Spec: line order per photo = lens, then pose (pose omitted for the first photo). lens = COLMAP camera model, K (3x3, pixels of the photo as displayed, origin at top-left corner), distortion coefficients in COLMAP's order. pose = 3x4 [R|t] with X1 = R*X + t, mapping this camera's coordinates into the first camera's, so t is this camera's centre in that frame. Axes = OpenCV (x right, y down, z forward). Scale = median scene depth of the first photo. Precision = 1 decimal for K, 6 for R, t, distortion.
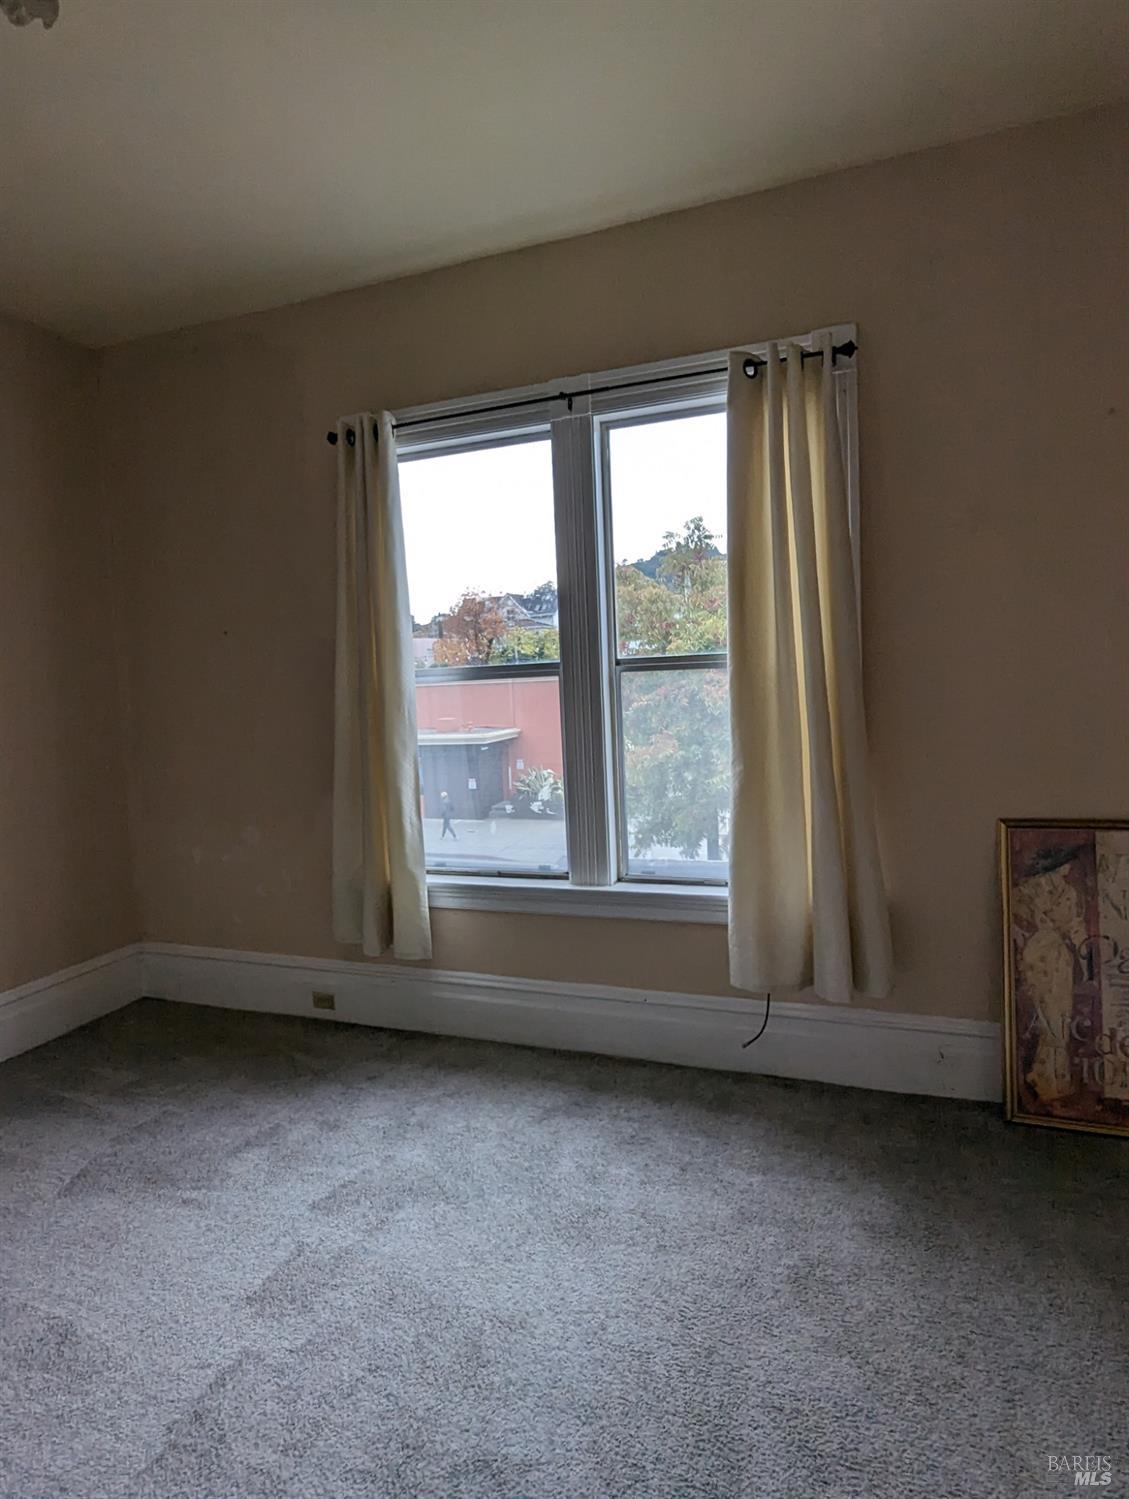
lens RADIAL K [[852.4, 0, 551.0], [0, 852.4, 742.9], [0, 0, 1]] dist [0.002059, -0.001060]
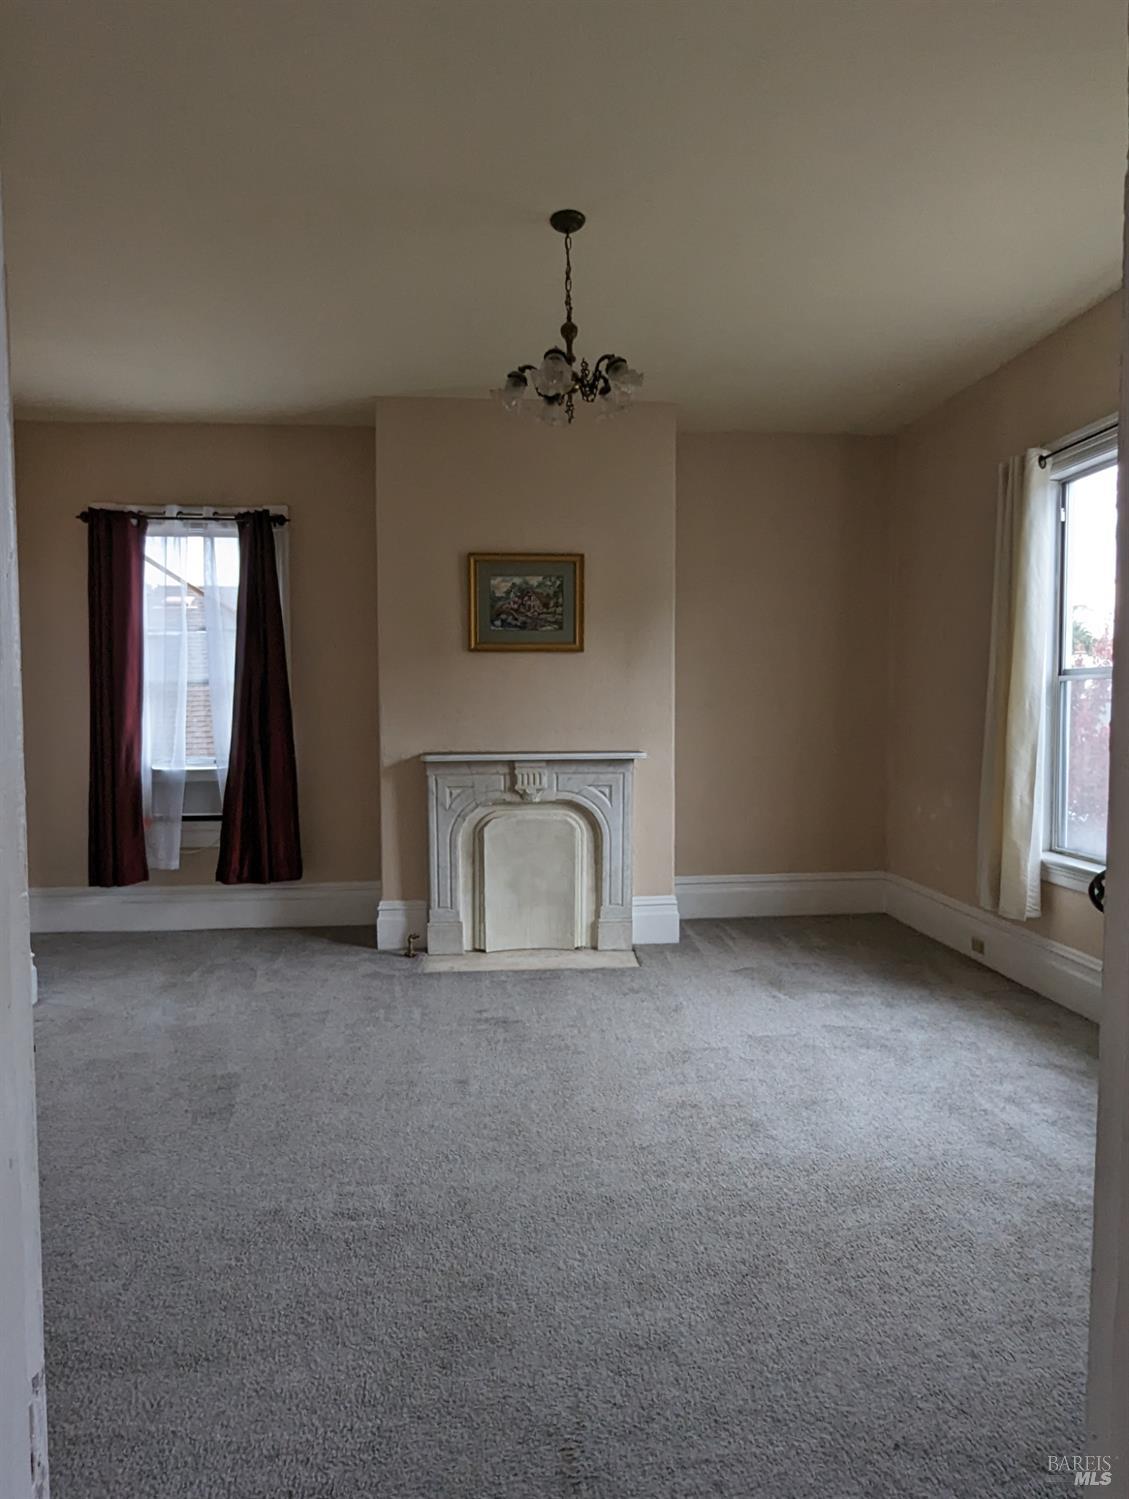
lens RADIAL K [[852.4, 0, 551.0], [0, 852.4, 742.9], [0, 0, 1]] dist [0.002059, -0.001060]
pose [[0.435344, 0.082483, -0.896477, 0.587112], [-0.078794, 0.995464, 0.053327, 0.004106], [0.896809, 0.047422, 0.439869, -0.084541]]
